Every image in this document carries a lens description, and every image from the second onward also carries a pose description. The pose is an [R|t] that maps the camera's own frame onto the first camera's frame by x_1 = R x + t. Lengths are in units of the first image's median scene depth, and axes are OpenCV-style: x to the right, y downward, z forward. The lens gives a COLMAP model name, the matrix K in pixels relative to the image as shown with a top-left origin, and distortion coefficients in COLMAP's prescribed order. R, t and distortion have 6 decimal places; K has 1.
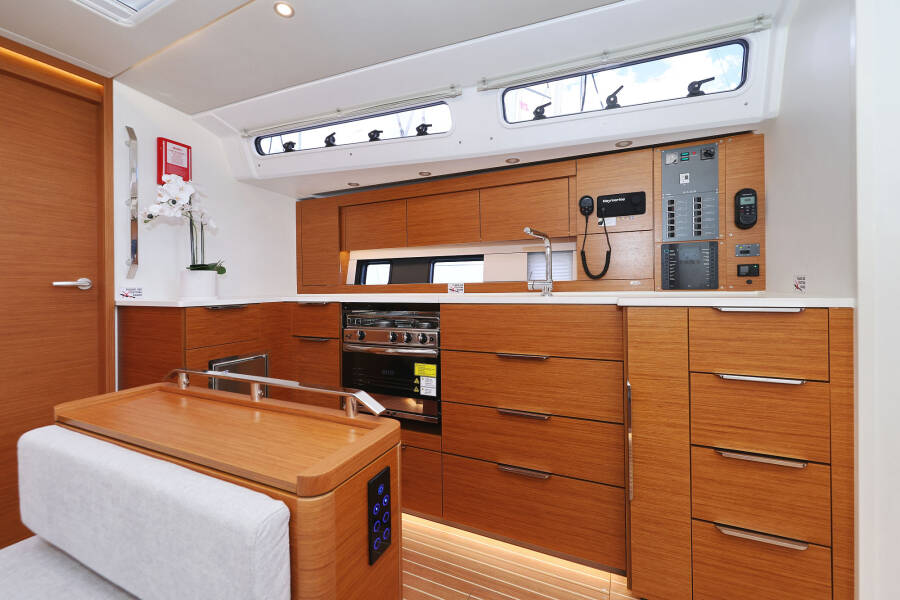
lens RADIAL K [[363.7, 0, 449.8], [0, 363.7, 287.1], [0, 0, 1]] dist [0.000289, -0.000064]
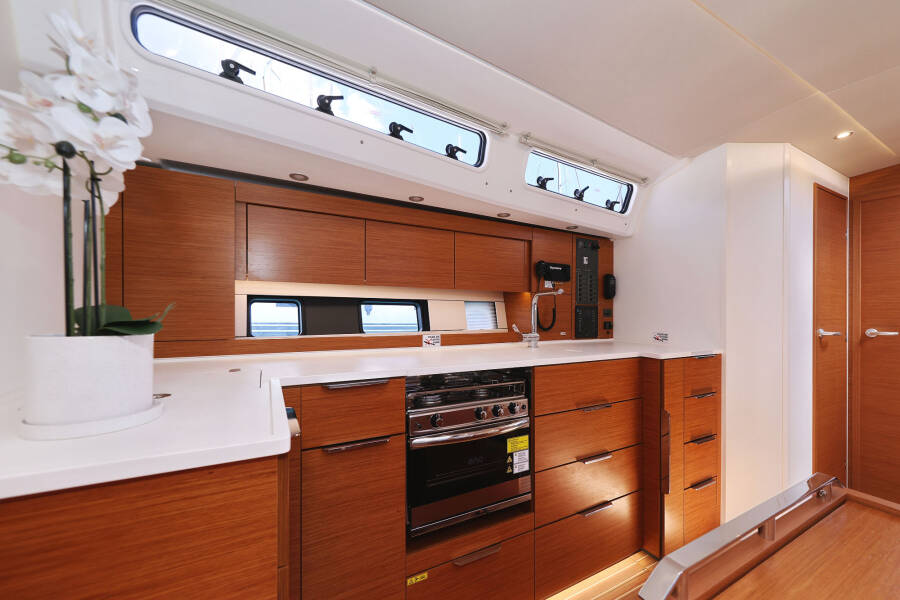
lens RADIAL K [[364.5, 0, 433.2], [0, 364.5, 312.5], [0, 0, 1]] dist [0.000801, -0.000039]
pose [[0.603349, 0.013430, 0.797364, -0.838092], [-0.019836, 0.999802, -0.001830, -0.077095], [-0.797231, -0.014712, 0.603495, 0.597796]]
